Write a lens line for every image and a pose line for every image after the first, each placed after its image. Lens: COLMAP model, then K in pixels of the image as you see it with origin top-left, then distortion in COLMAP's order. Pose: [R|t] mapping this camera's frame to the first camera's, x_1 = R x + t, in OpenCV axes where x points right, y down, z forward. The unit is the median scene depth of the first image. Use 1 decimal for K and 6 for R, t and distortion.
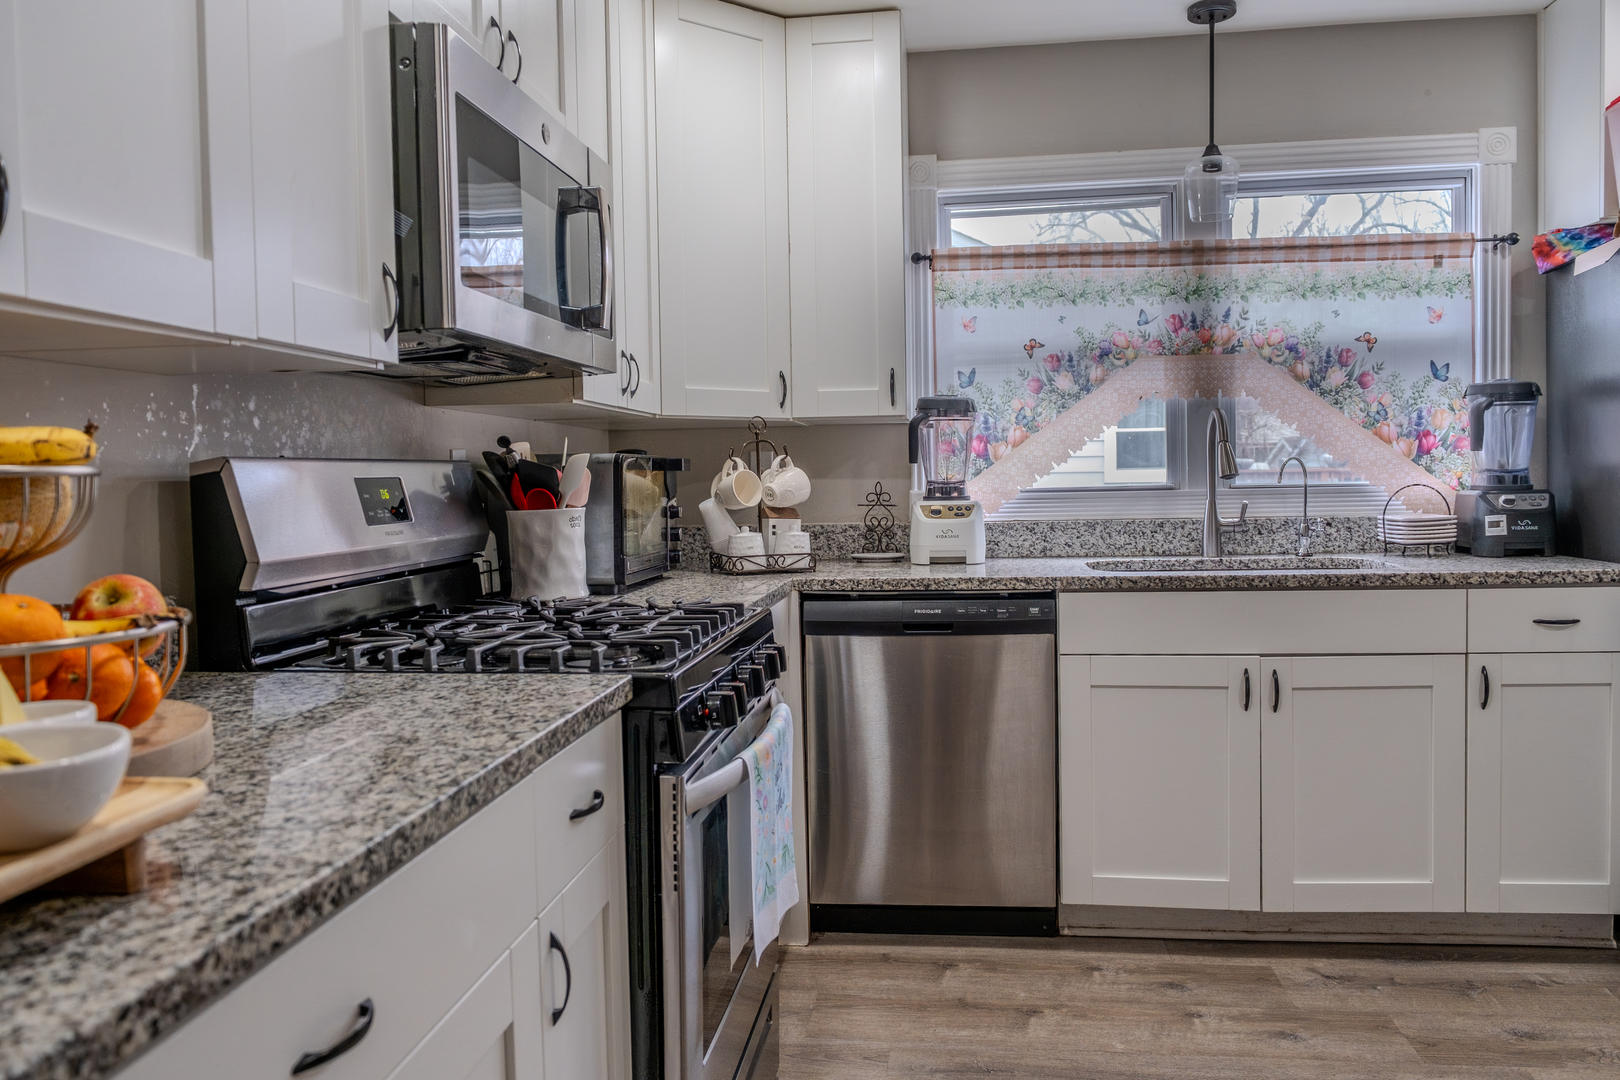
lens RADIAL K [[1166.1, 0, 814.0], [0, 1166.1, 535.7], [0, 0, 1]] dist [-0.023811, 0.005690]
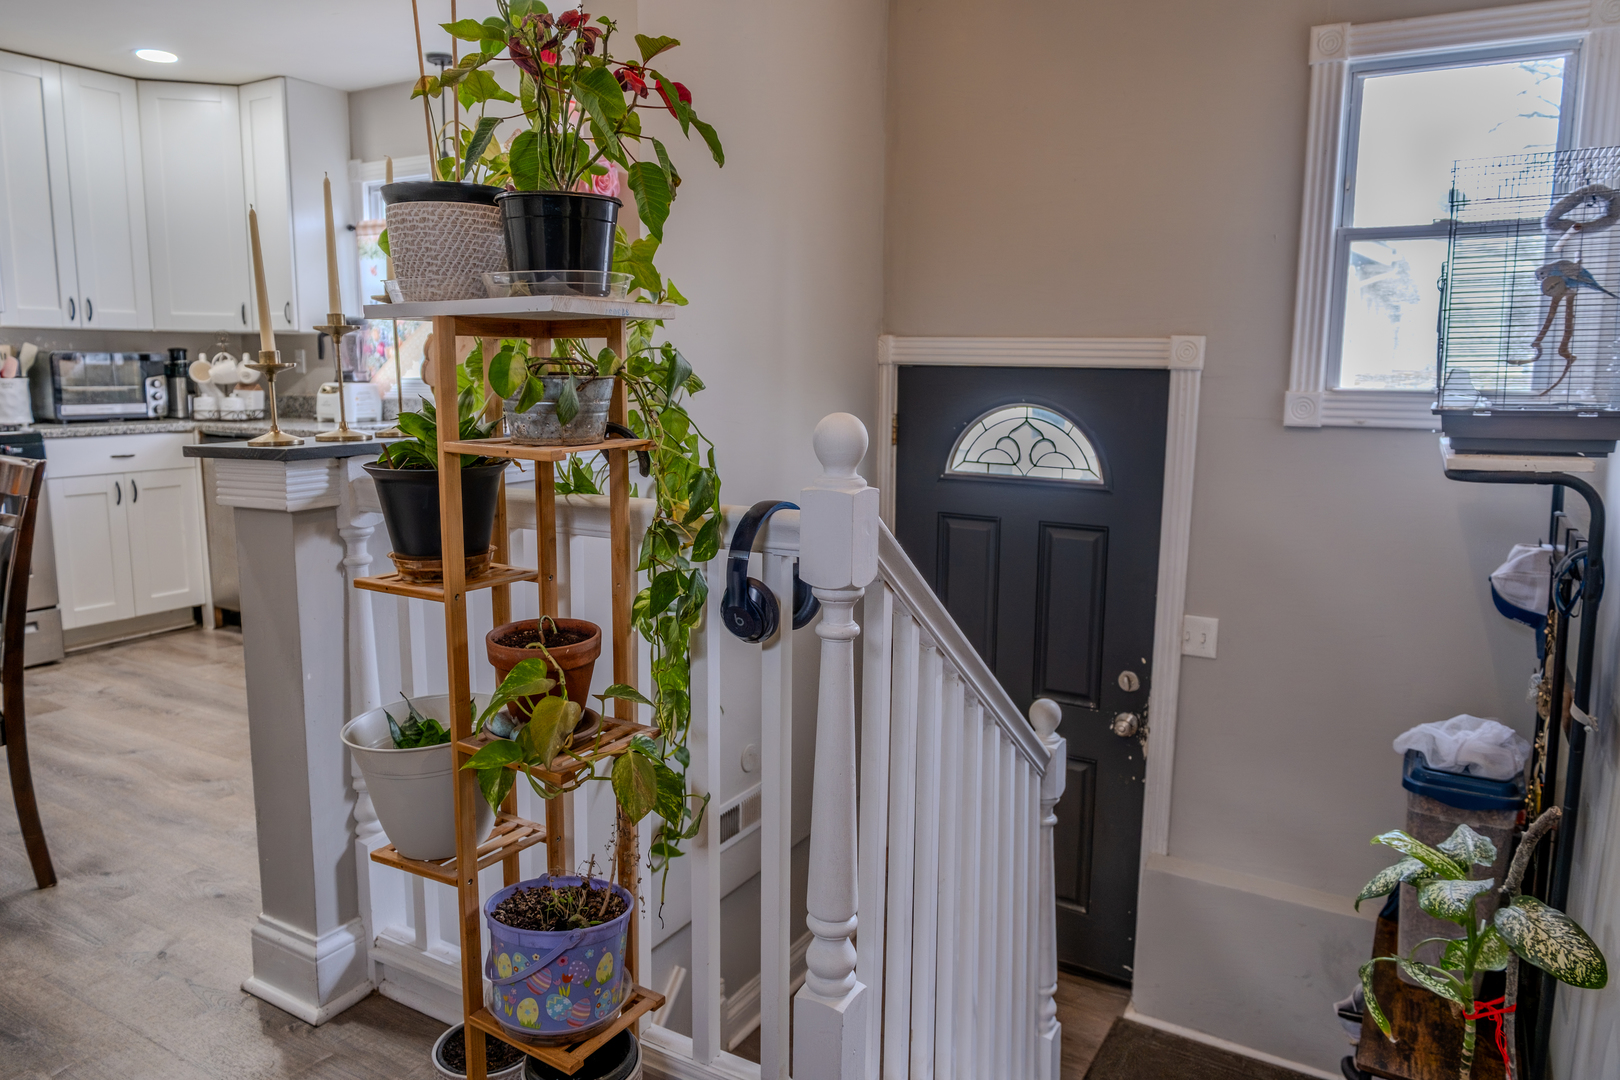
lens RADIAL K [[1092.3, 0, 816.7], [0, 1092.3, 537.5], [0, 0, 1]] dist [-0.016449, -0.002773]
pose [[0.923732, 0.085554, -0.373362, 1.337352], [-0.044984, 0.992222, 0.116067, -0.022924], [0.380388, -0.090420, 0.920396, -0.162298]]
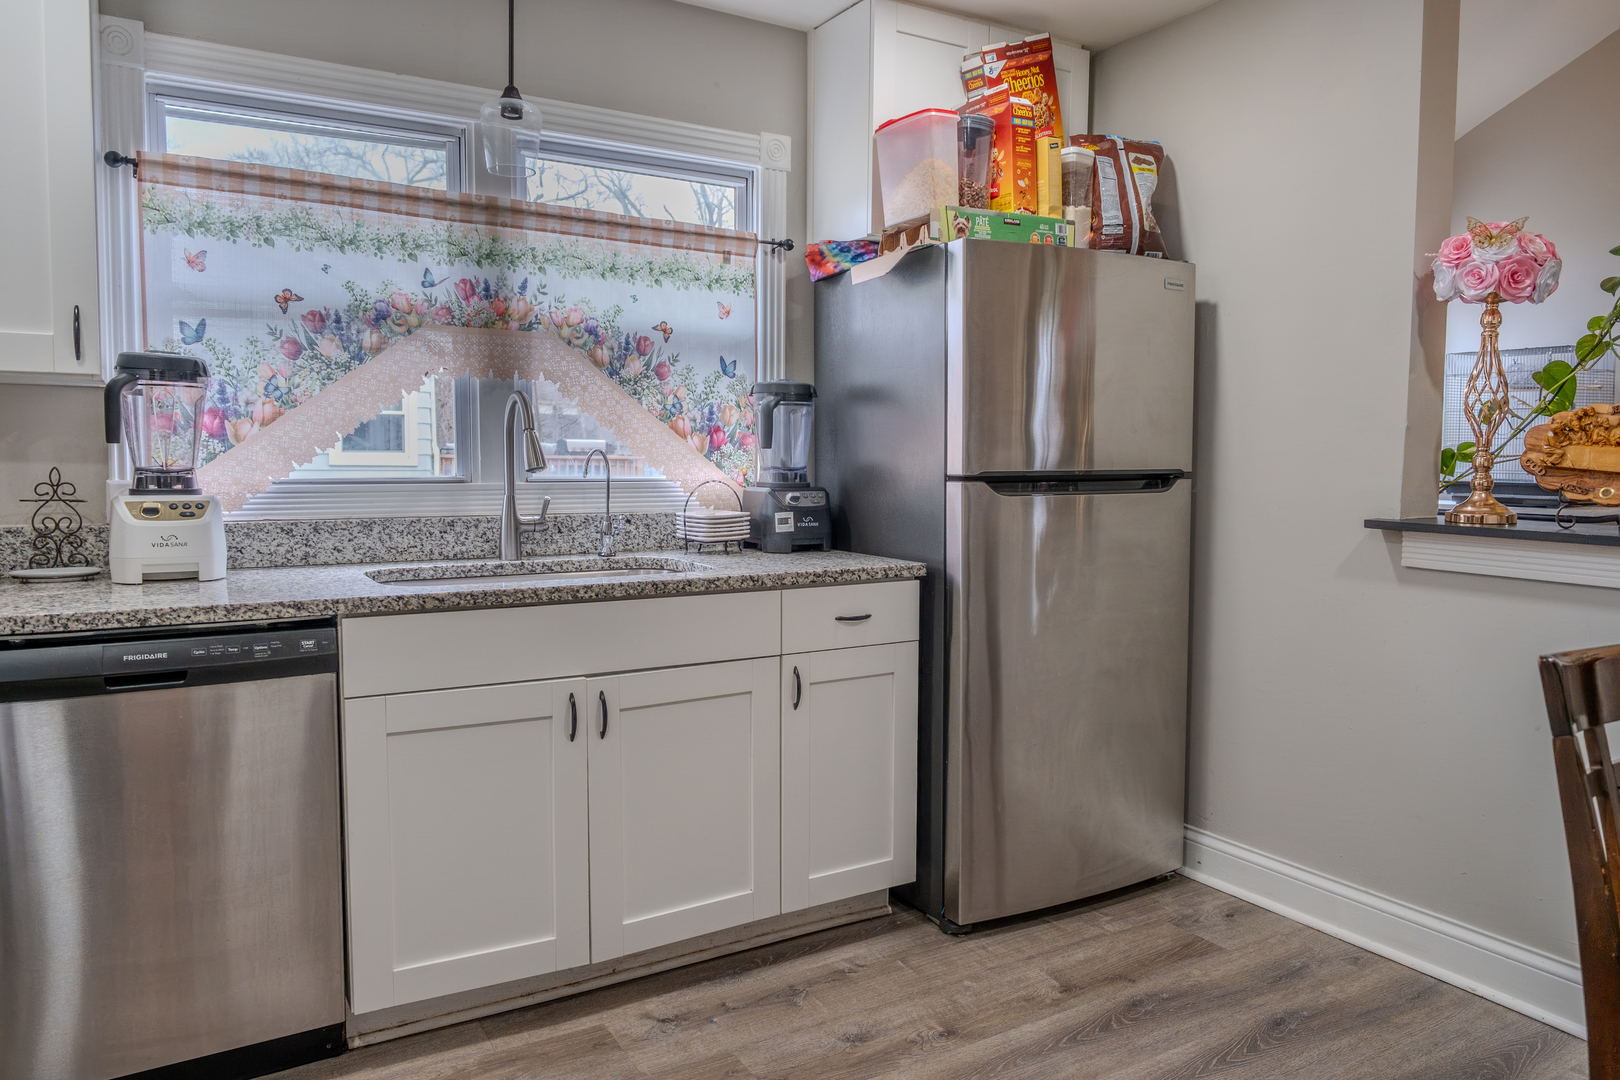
lens RADIAL K [[1092.3, 0, 811.0], [0, 1092.3, 535.4], [0, 0, 1]] dist [-0.016449, -0.002773]
pose [[0.784385, -0.019396, 0.619971, 0.007626], [0.007446, 0.999733, 0.021857, -0.017084], [-0.620229, -0.012529, 0.784320, 0.214422]]
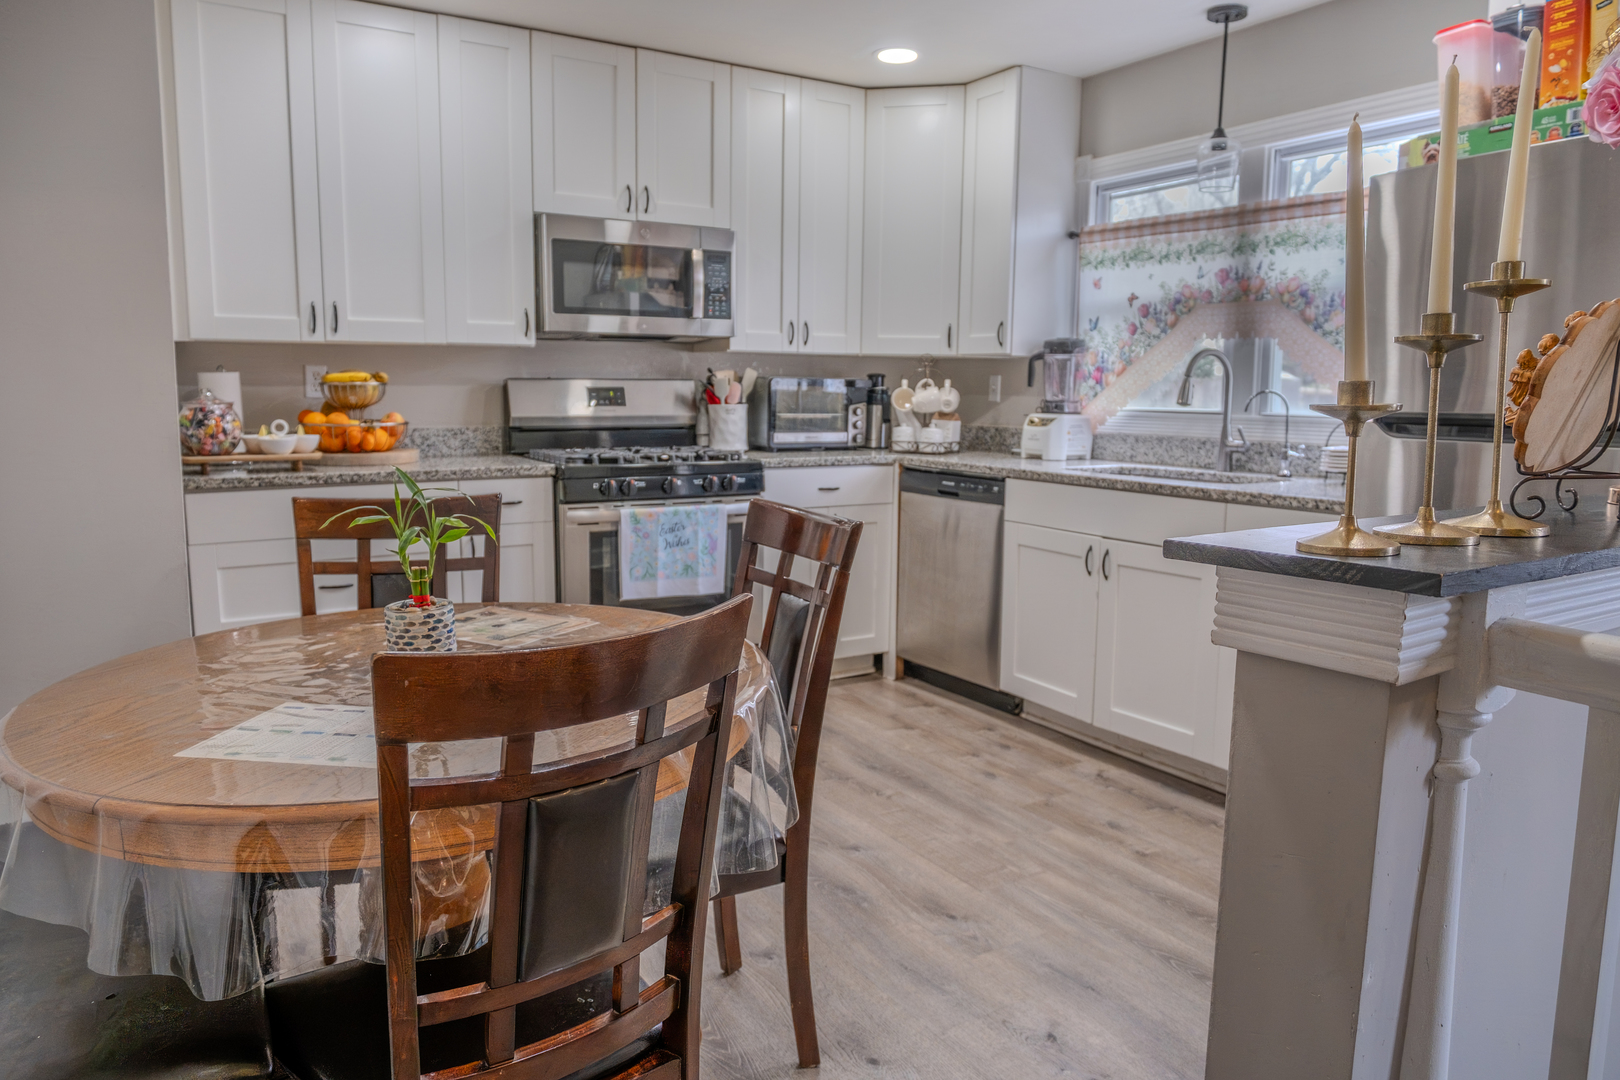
lens RADIAL K [[1092.3, 0, 806.0], [0, 1092.3, 535.6], [0, 0, 1]] dist [-0.016449, -0.002773]
pose [[0.624417, 0.133282, -0.769636, 0.980957], [-0.063898, 0.990748, 0.119731, -0.024456], [0.778473, -0.025584, 0.627156, -0.053752]]
